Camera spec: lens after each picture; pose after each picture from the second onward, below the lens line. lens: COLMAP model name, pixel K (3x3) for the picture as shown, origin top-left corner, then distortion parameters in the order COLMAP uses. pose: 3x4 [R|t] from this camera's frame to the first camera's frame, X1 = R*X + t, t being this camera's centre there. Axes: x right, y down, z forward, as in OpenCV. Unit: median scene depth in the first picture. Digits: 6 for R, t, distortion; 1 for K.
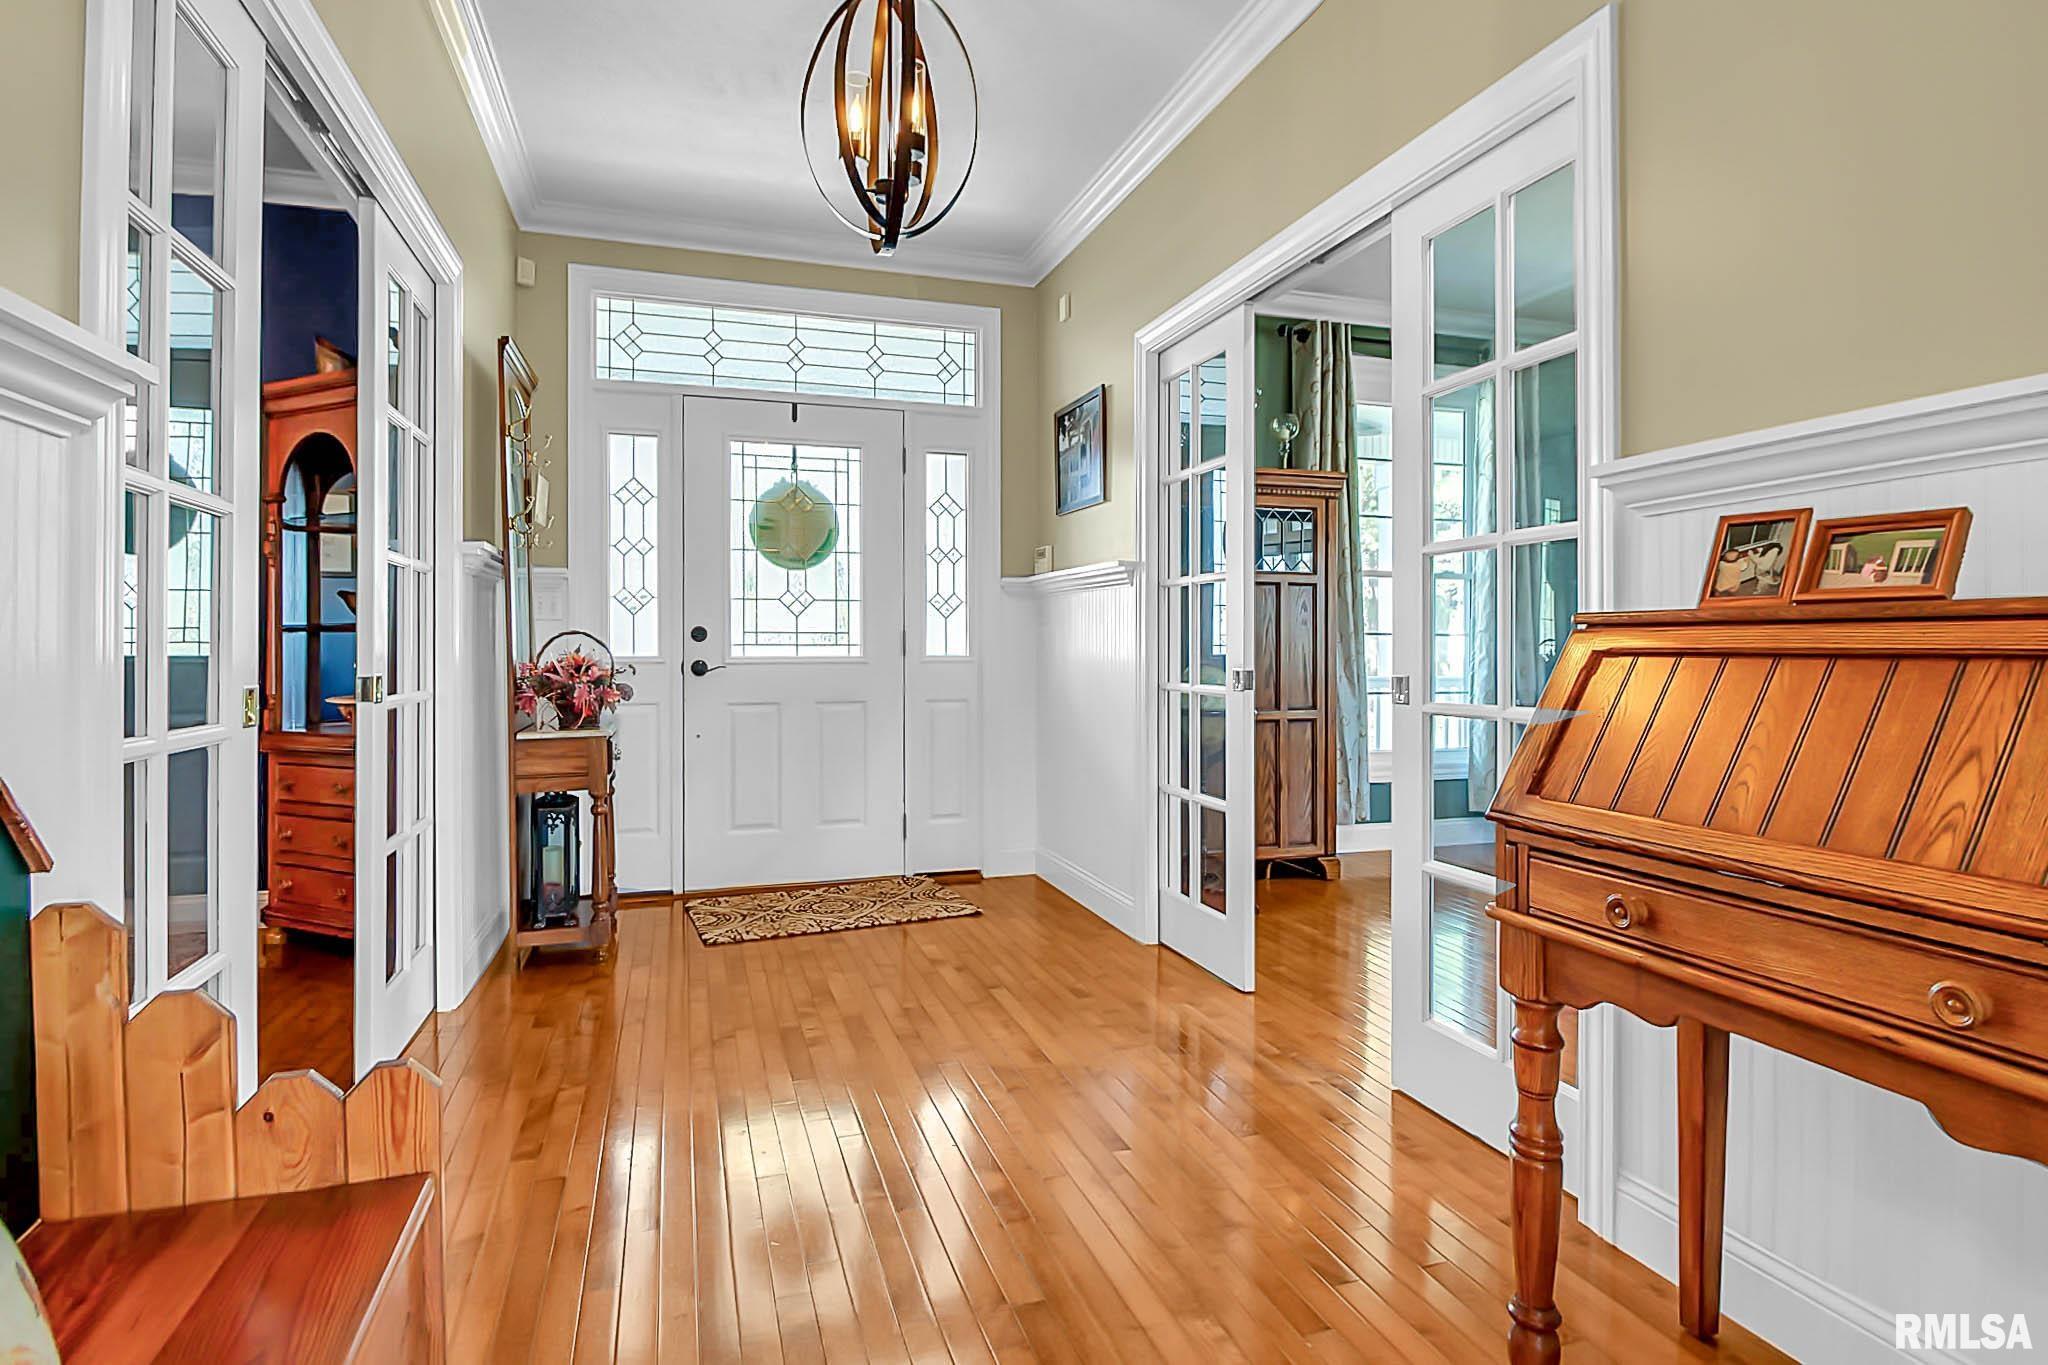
lens RADIAL K [[1037.6, 0, 1010.9], [0, 1037.6, 641.1], [0, 0, 1]] dist [-0.002313, -0.015087]
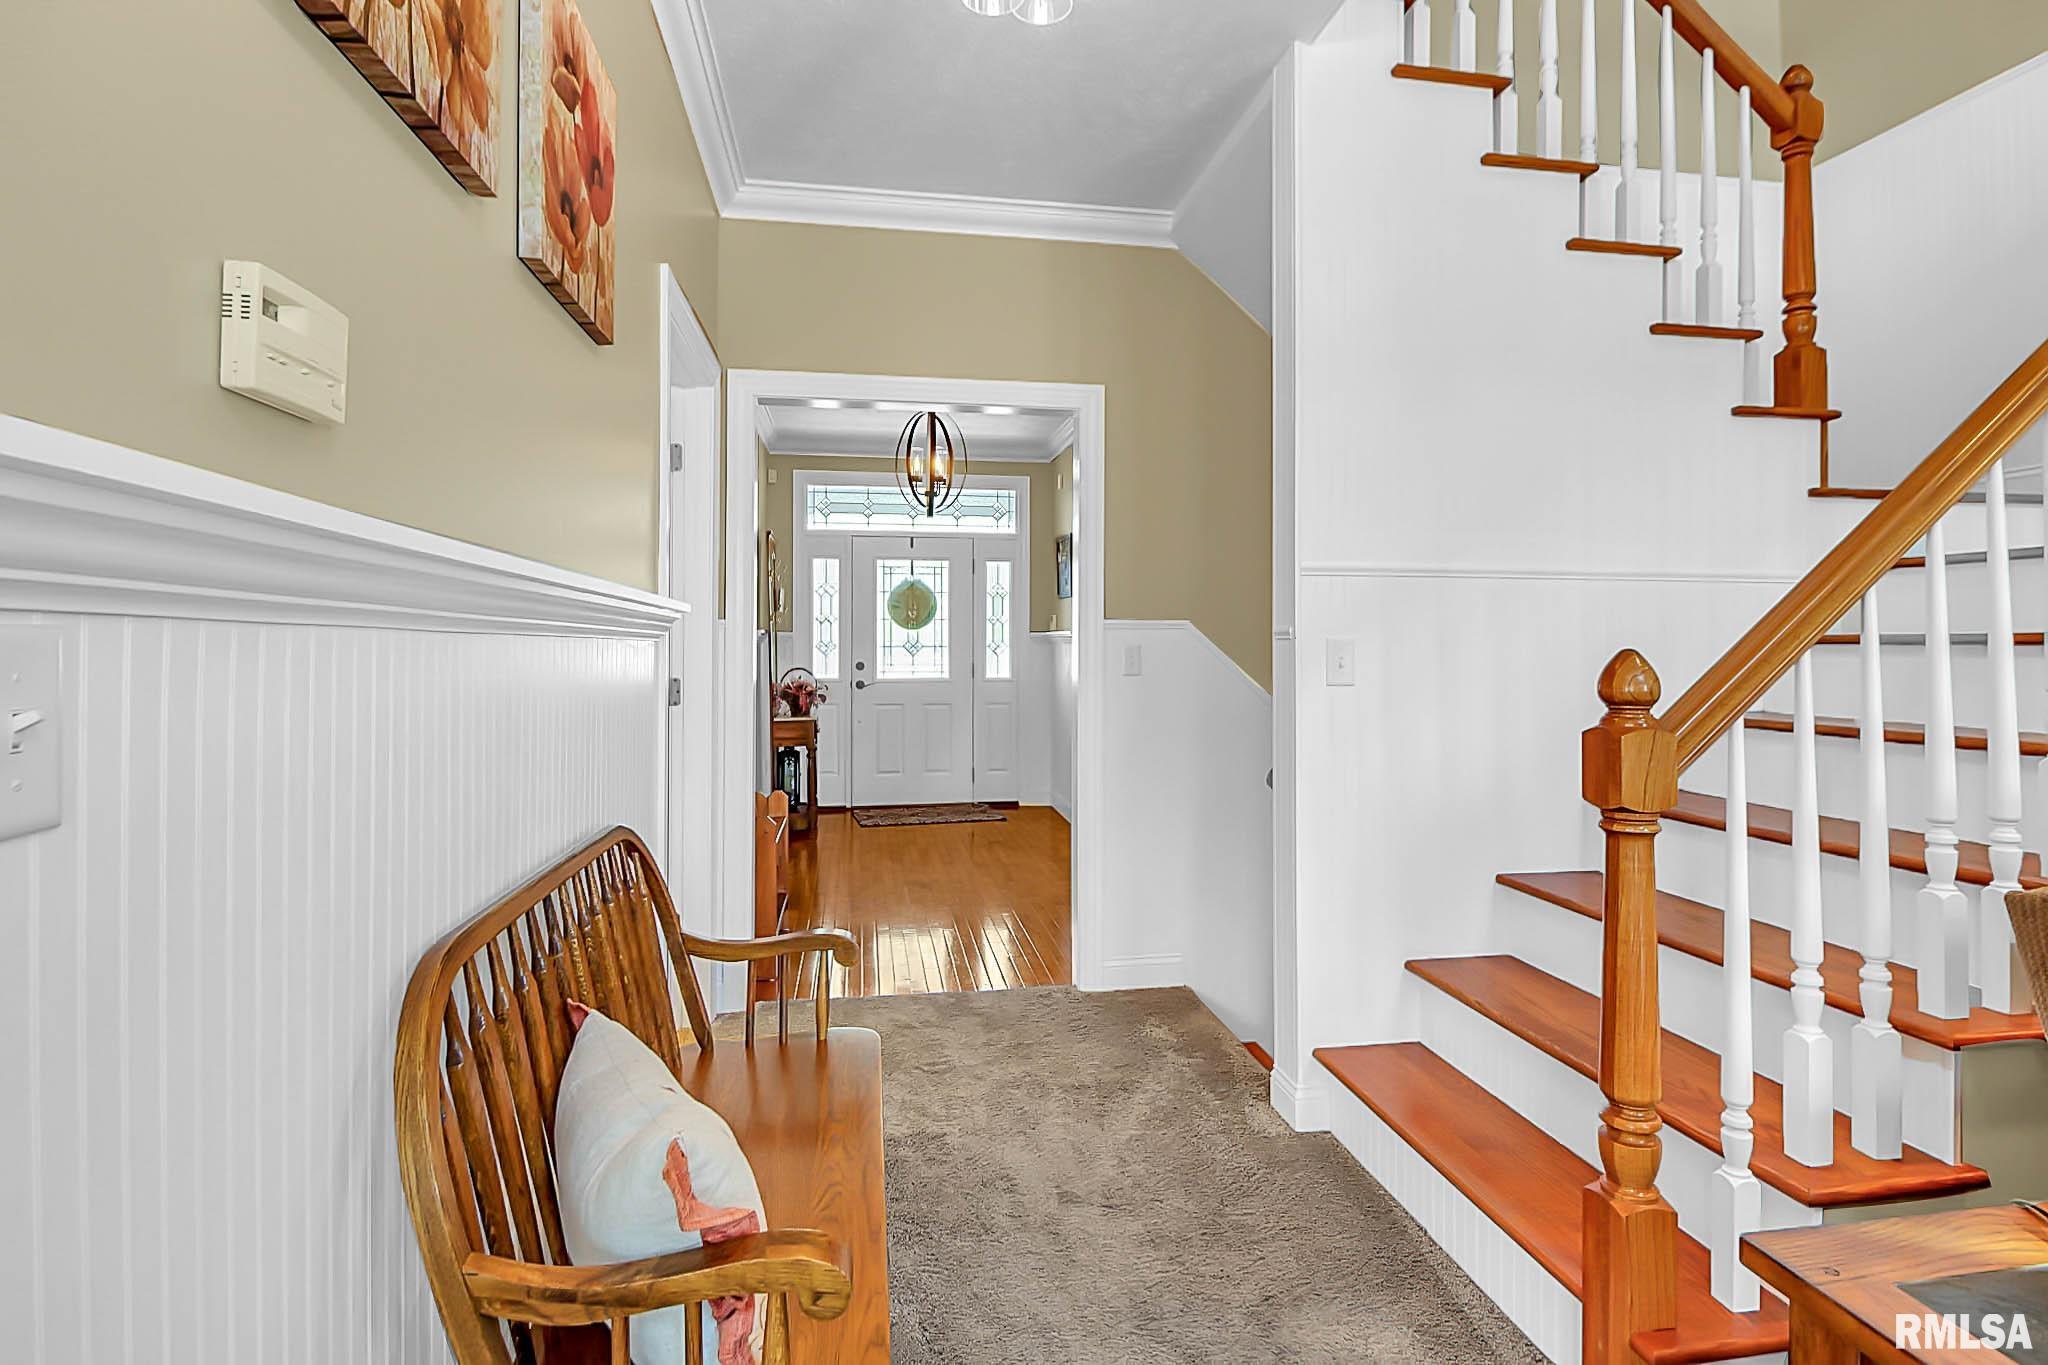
lens RADIAL K [[1037.6, 0, 1010.9], [0, 1037.6, 641.1], [0, 0, 1]] dist [-0.002313, -0.015087]
pose [[0.985589, 0.003685, -0.169120, 0.267952], [-0.002683, 0.999977, 0.006149, -0.061540], [0.169139, -0.005606, 0.985576, -0.751584]]
